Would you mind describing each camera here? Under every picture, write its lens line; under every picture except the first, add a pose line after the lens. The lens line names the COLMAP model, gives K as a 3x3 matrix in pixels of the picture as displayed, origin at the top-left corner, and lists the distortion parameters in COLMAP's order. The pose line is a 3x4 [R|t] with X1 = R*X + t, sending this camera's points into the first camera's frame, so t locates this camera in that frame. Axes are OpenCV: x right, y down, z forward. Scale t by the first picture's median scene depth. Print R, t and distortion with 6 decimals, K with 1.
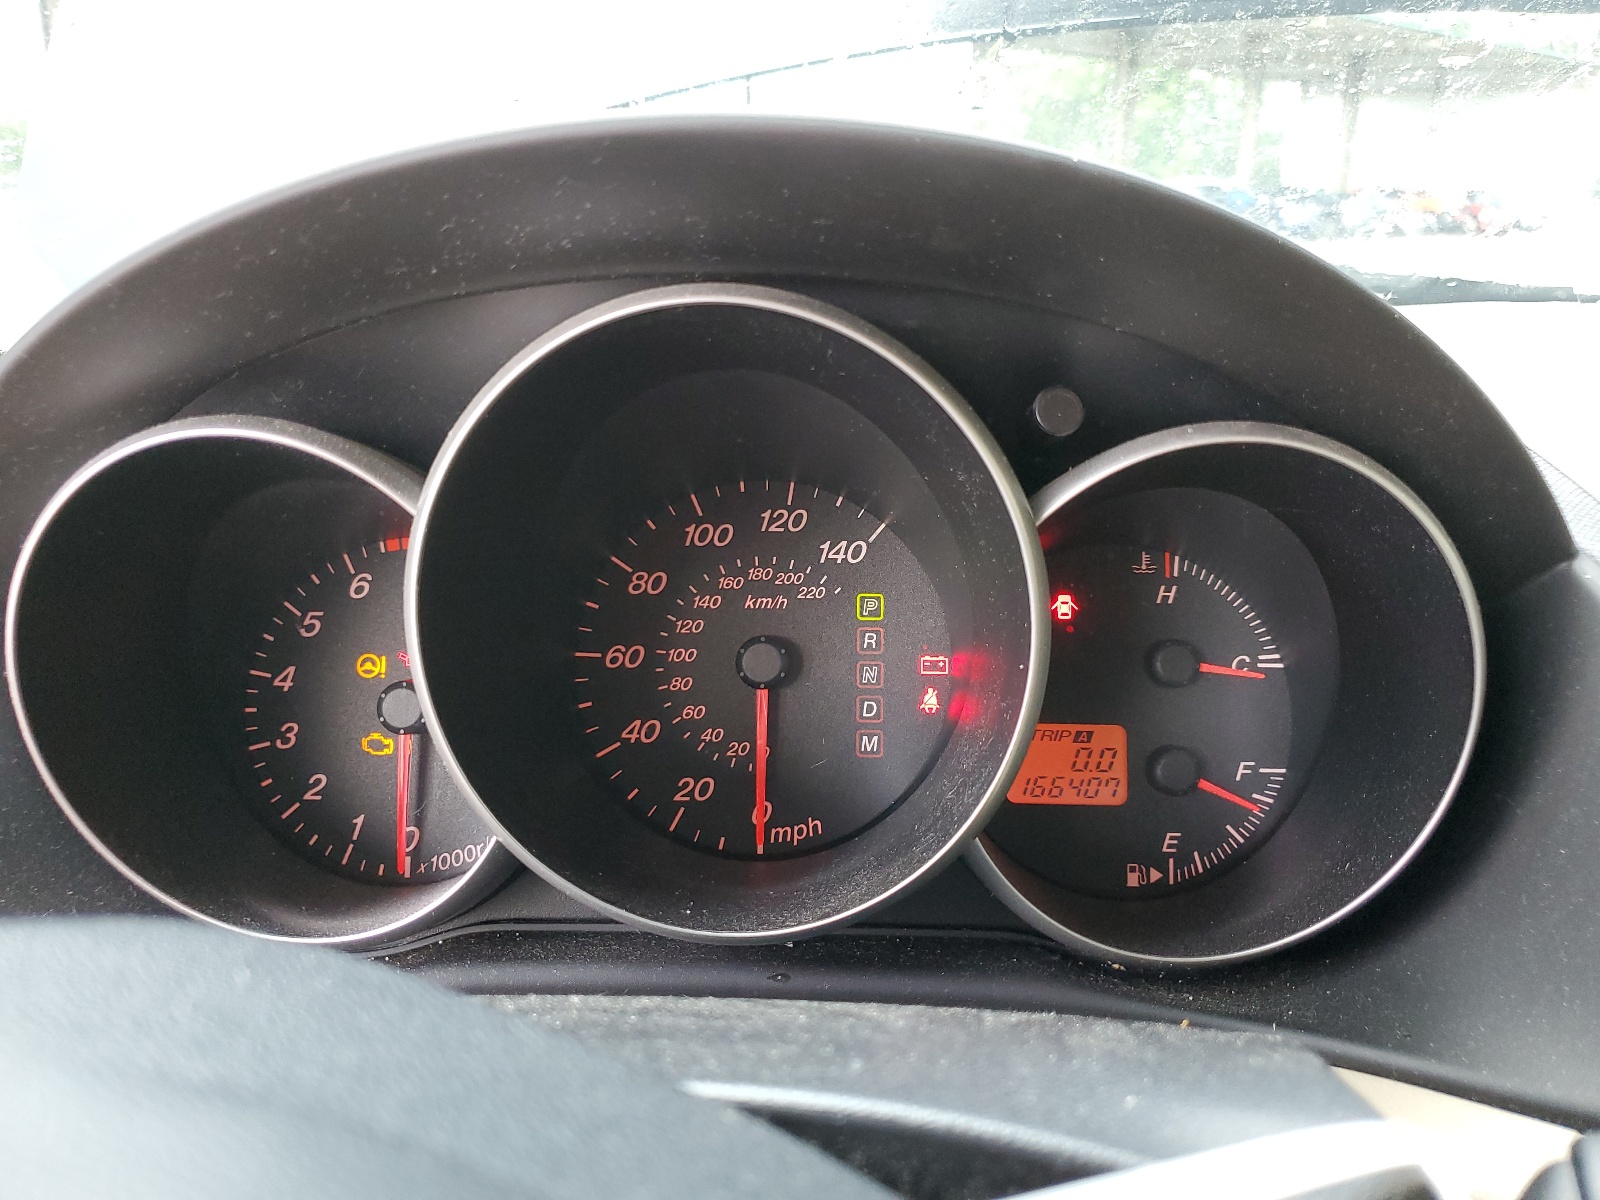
lens RADIAL K [[1203.5, 0, 797.5], [0, 1203.5, 599.7], [0, 0, 1]] dist [0.003205, 0.000961]
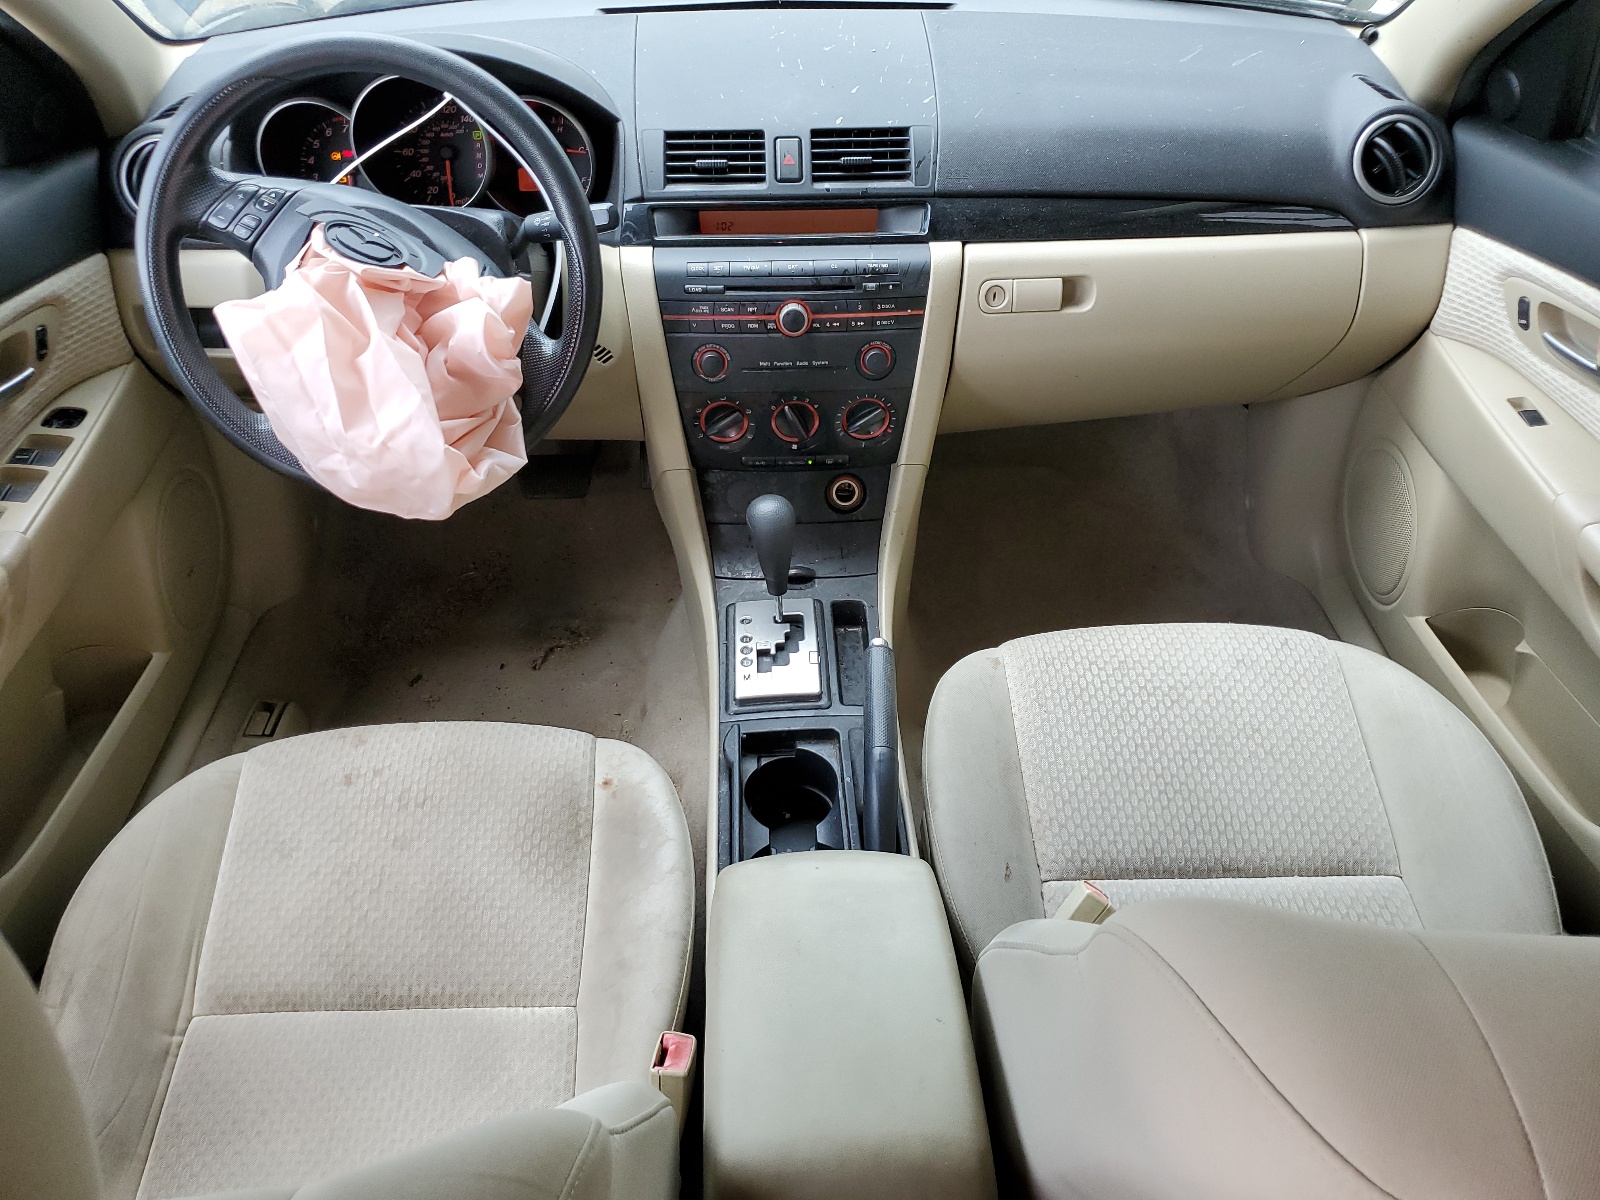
lens RADIAL K [[1203.5, 0, 804.6], [0, 1203.5, 599.2], [0, 0, 1]] dist [0.003205, 0.000961]
pose [[0.996081, -0.049856, 0.073059, 0.701087], [0.018412, 0.924782, 0.380052, -0.061402], [-0.086512, -0.377217, 0.922075, -2.891629]]
